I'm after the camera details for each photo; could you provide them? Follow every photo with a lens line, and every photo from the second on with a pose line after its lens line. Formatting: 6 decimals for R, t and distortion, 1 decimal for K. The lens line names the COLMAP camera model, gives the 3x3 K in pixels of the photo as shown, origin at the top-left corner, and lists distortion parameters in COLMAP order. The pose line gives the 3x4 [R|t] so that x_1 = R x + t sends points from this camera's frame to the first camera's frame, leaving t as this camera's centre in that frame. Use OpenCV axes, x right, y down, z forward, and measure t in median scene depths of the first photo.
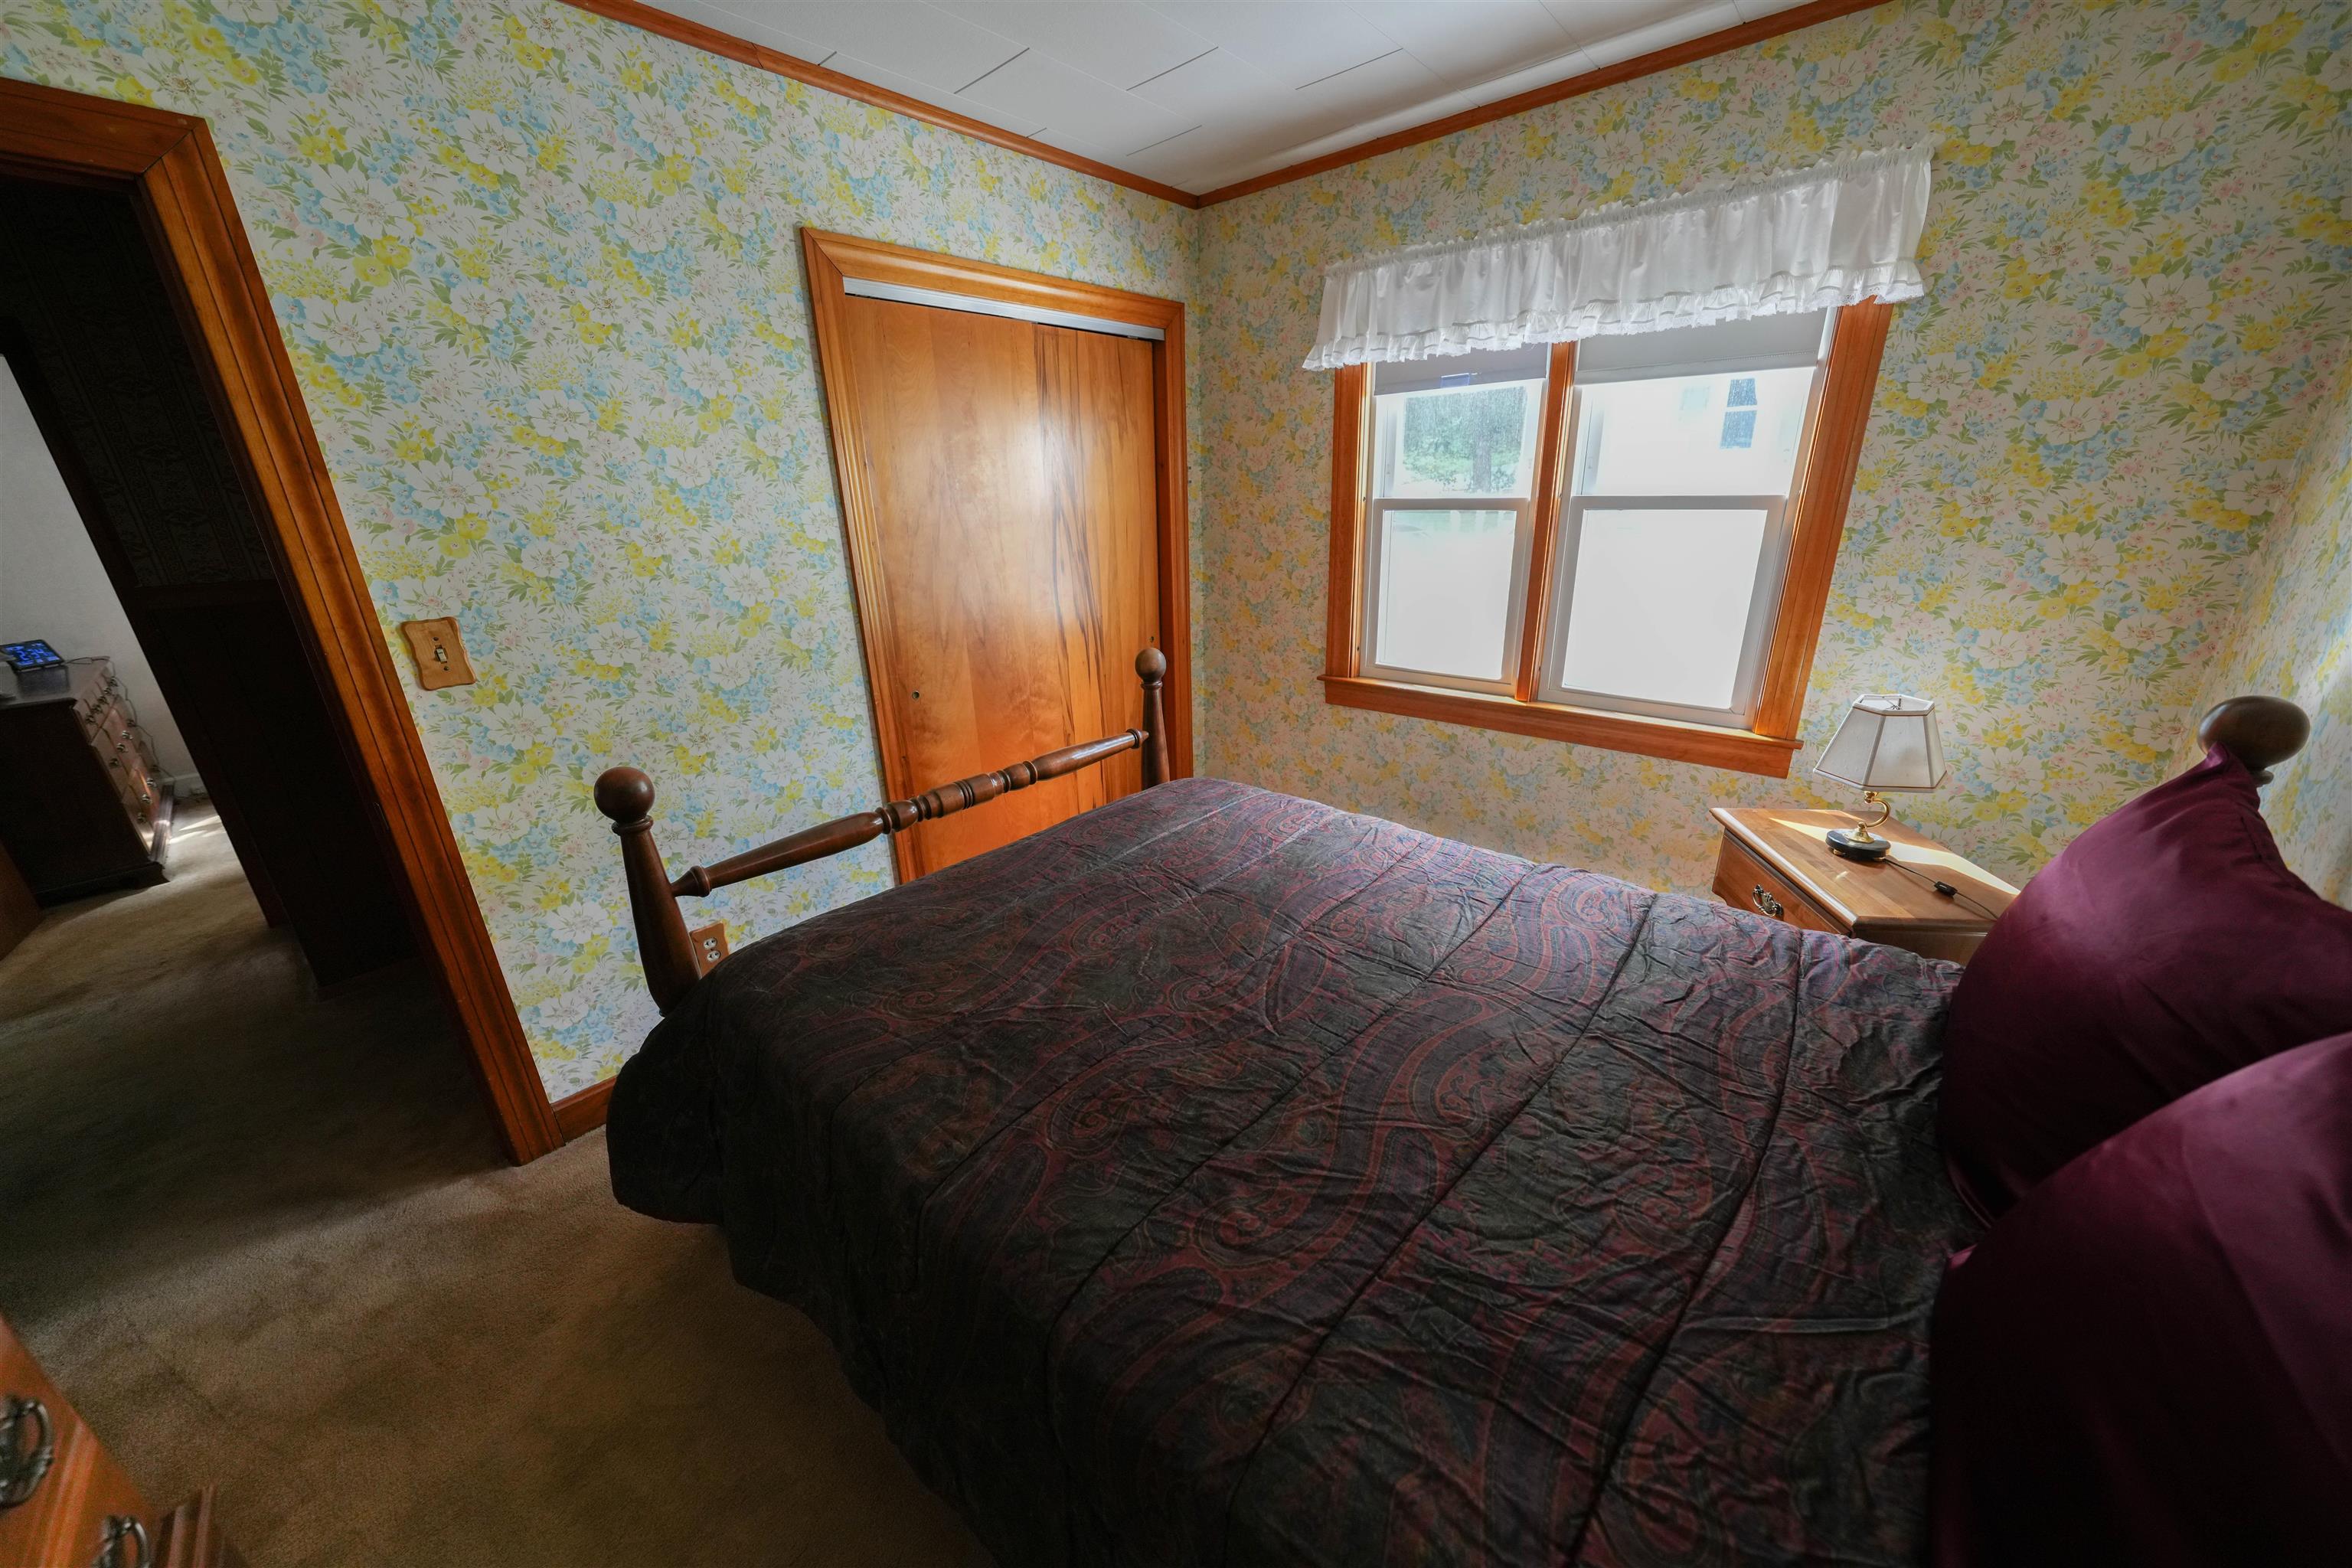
lens RADIAL K [[821.7, 0, 1175.3], [0, 821.7, 767.4], [0, 0, 1]] dist [-0.003436, -0.000069]
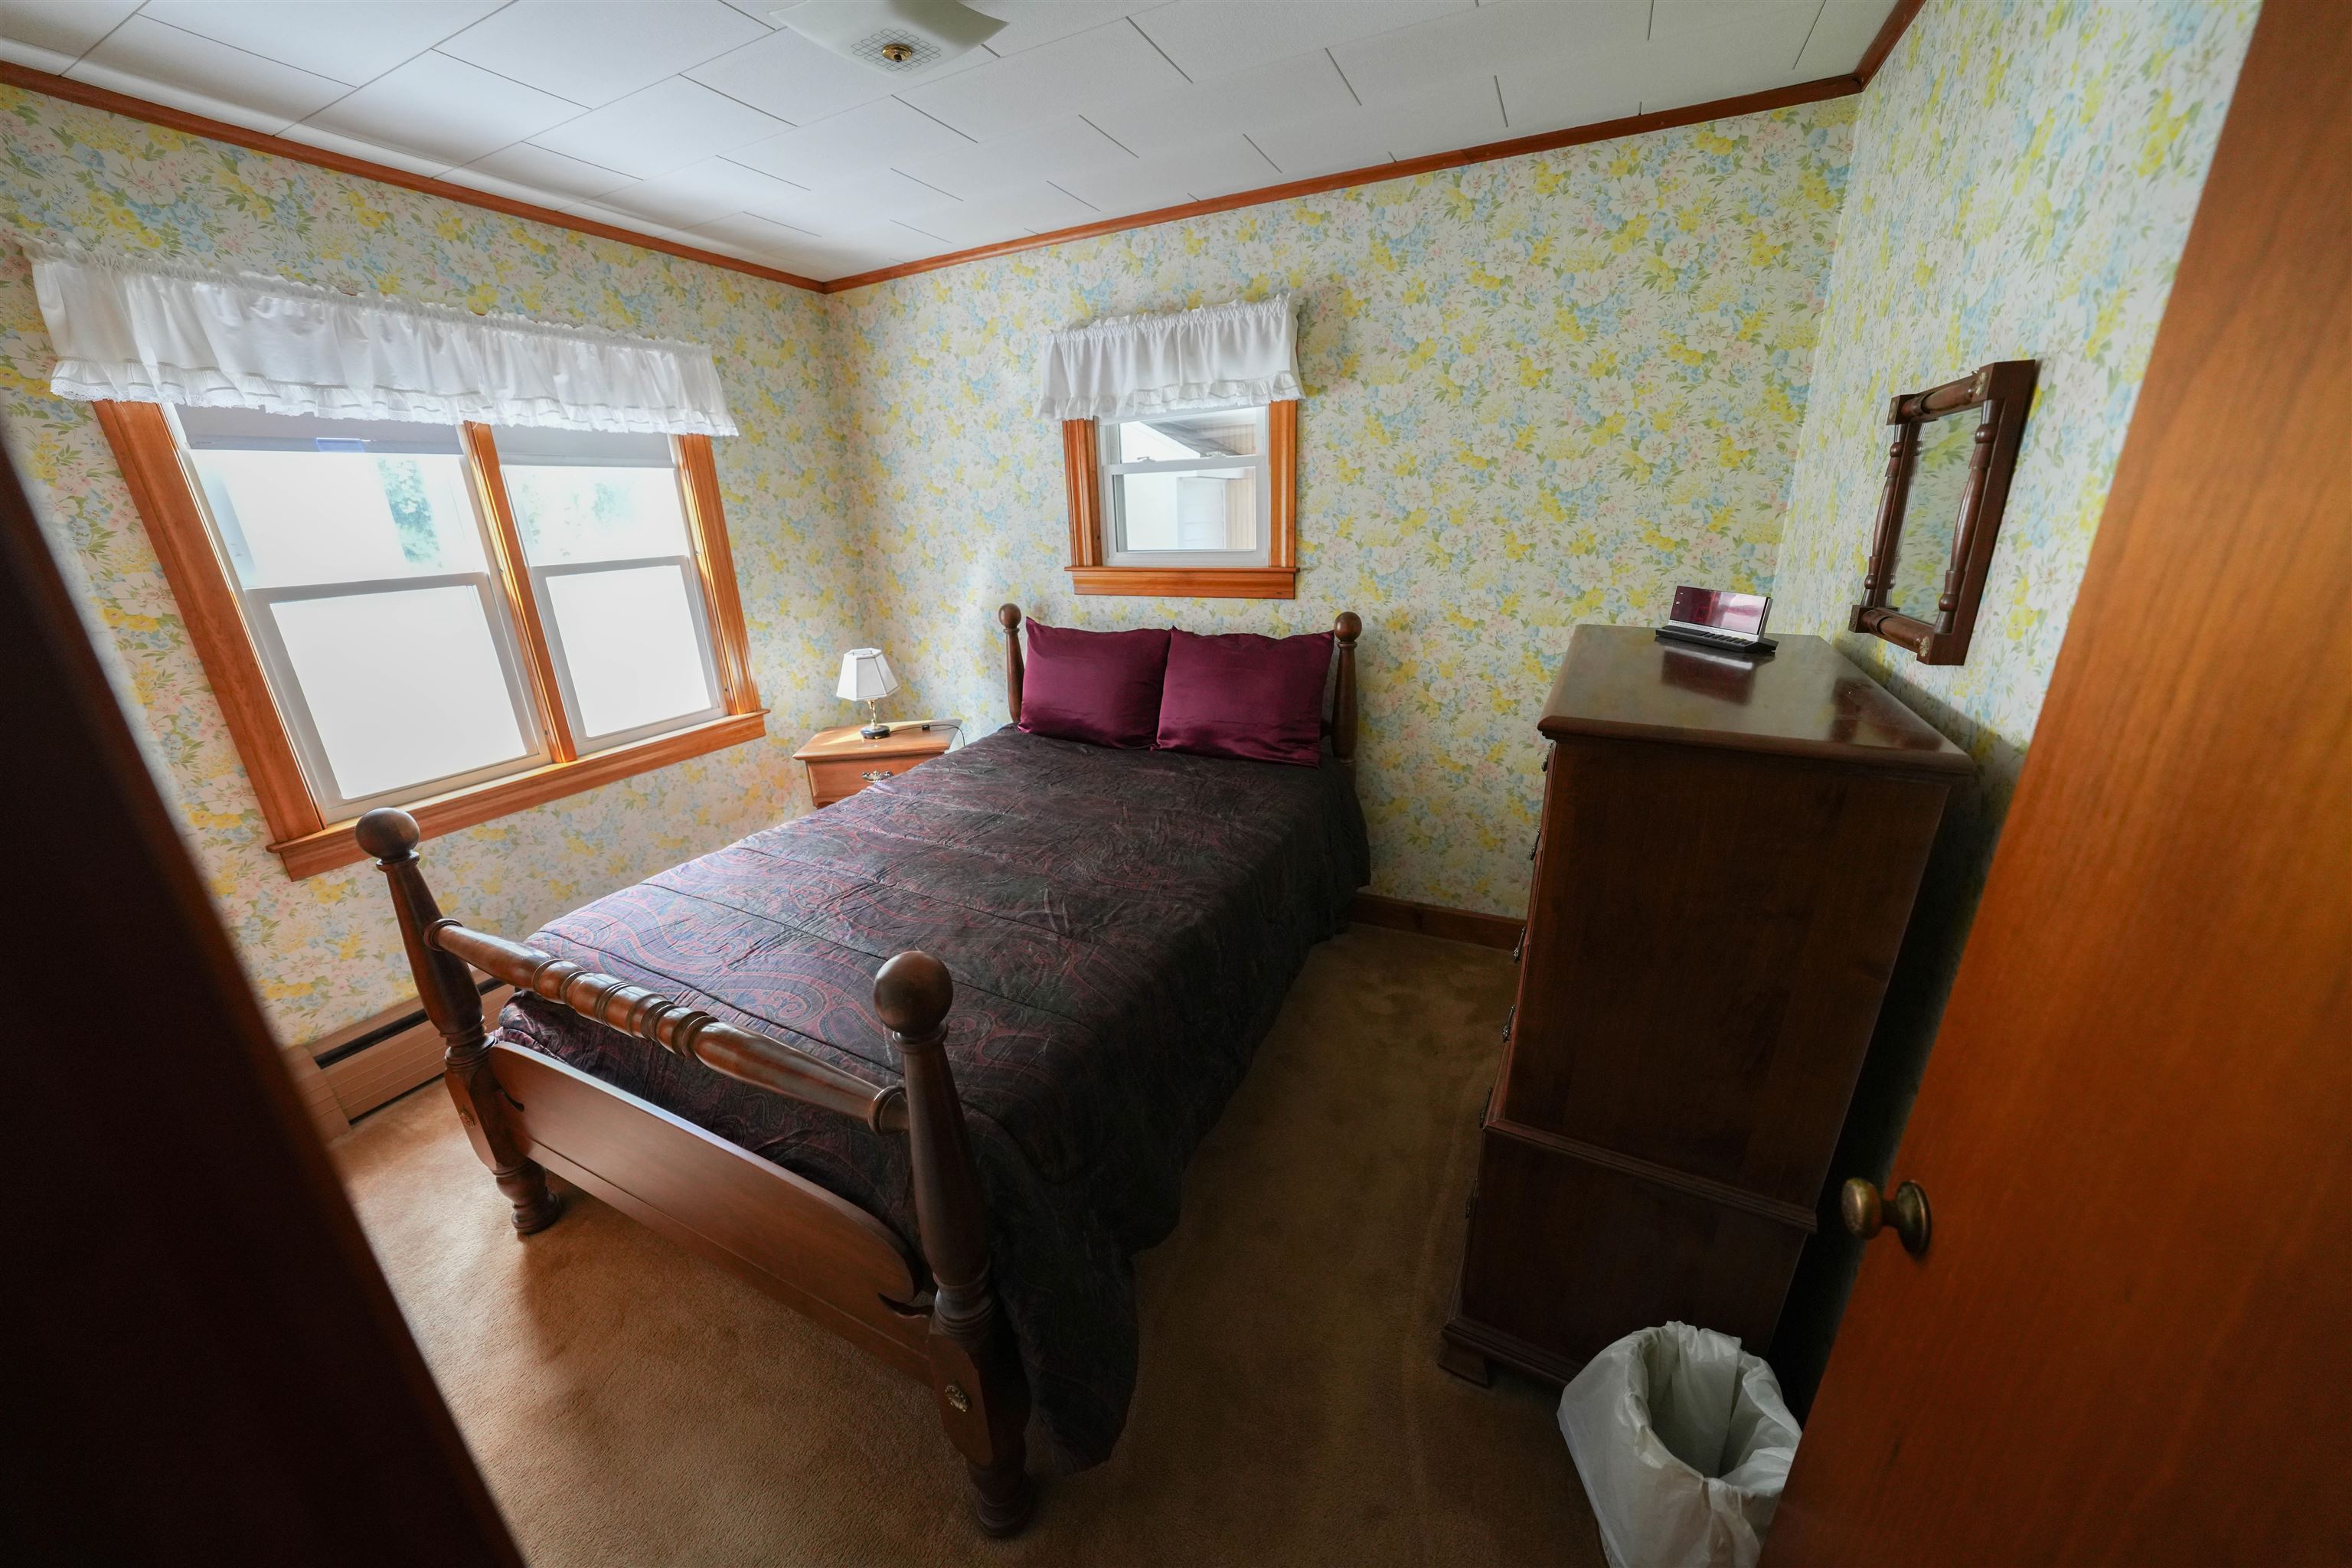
lens RADIAL K [[821.7, 0, 1165.8], [0, 821.7, 783.0], [0, 0, 1]] dist [-0.003436, -0.000069]
pose [[-0.253259, -0.282100, 0.925354, -0.825381], [0.356223, 0.862133, 0.360321, -0.182654], [-0.899425, 0.420887, -0.117852, 0.515569]]
